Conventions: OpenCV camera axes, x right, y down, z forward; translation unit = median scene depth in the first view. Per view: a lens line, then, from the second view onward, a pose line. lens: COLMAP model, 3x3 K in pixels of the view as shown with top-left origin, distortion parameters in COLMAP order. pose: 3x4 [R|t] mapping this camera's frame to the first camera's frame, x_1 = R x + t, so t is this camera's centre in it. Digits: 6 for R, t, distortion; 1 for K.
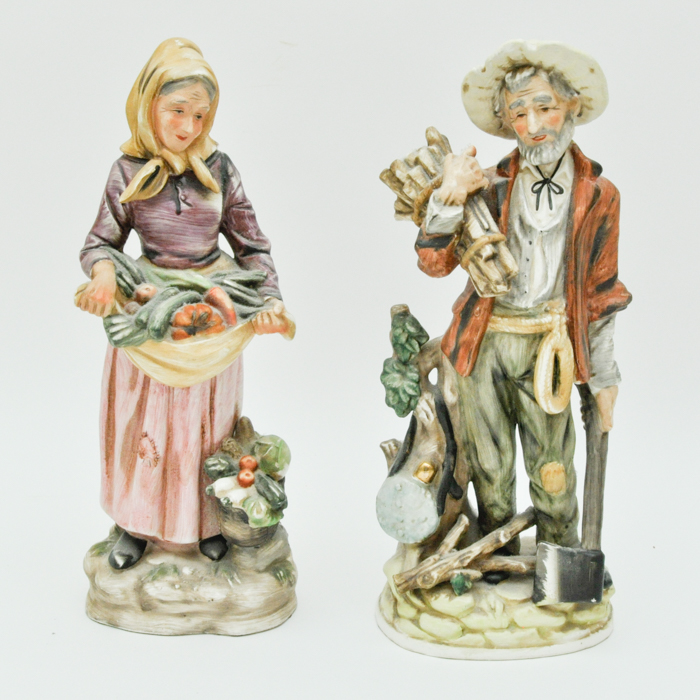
lens RADIAL K [[1303.8, 0, 350.3], [0, 1303.8, 343.5], [0, 0, 1]] dist [-0.007812, 0.000000]
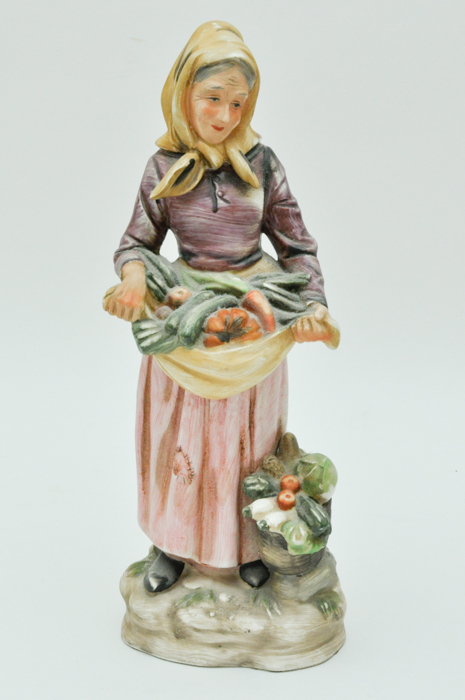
lens RADIAL K [[1174.6, 0, 230.3], [0, 1174.6, 350.7], [0, 0, 1]] dist [0.001755, 0.000000]
pose [[0.981434, 0.010077, -0.191538, 0.038334], [-0.013022, 0.999816, -0.014119, 0.010698], [0.191360, 0.016351, 0.981384, 0.181251]]
